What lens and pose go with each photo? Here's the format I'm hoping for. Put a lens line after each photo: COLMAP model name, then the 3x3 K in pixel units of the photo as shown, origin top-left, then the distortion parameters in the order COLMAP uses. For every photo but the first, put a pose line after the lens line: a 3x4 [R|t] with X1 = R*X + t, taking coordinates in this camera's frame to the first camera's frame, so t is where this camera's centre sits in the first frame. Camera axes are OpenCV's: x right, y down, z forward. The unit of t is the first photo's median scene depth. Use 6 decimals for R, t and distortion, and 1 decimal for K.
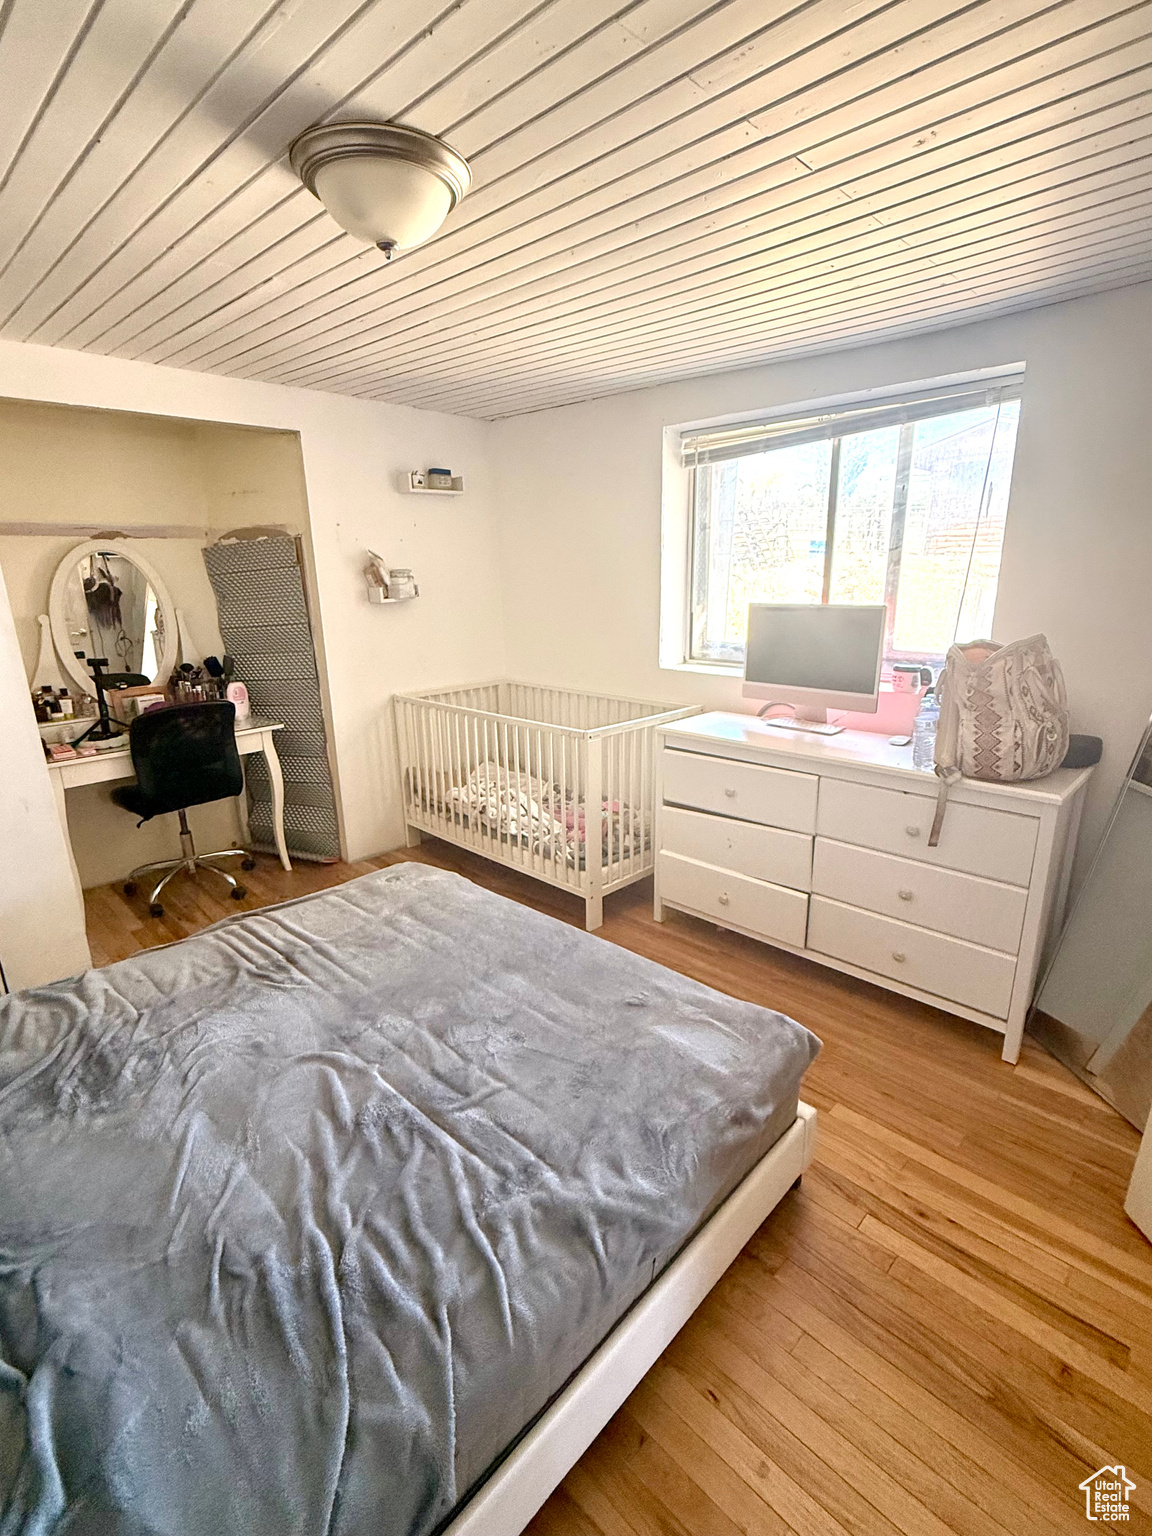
lens RADIAL K [[735.6, 0, 571.9], [0, 735.6, 770.9], [0, 0, 1]] dist [0.015945, -0.002128]
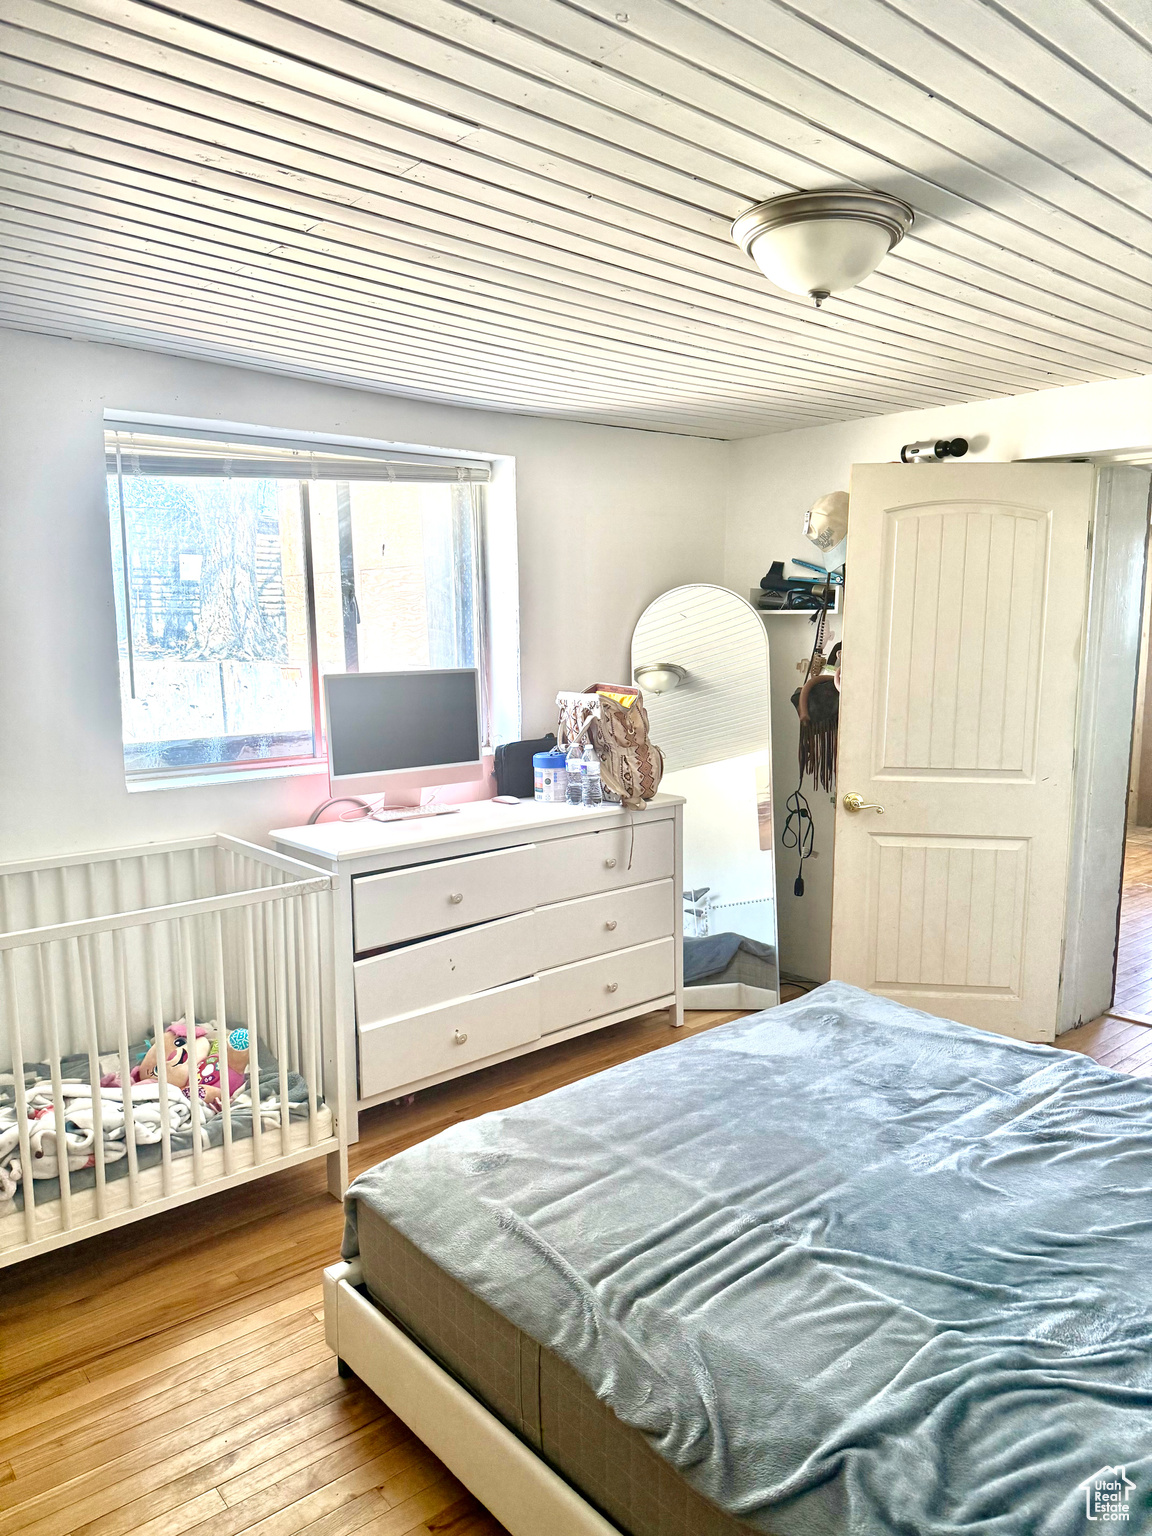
lens RADIAL K [[1076.6, 0, 579.4], [0, 1076.6, 766.9], [0, 0, 1]] dist [0.082887, -0.111136]
pose [[0.097910, -0.124770, 0.987343, -0.871575], [0.265629, 0.959393, 0.094897, -0.177267], [-0.959091, 0.252976, 0.127077, 0.644109]]
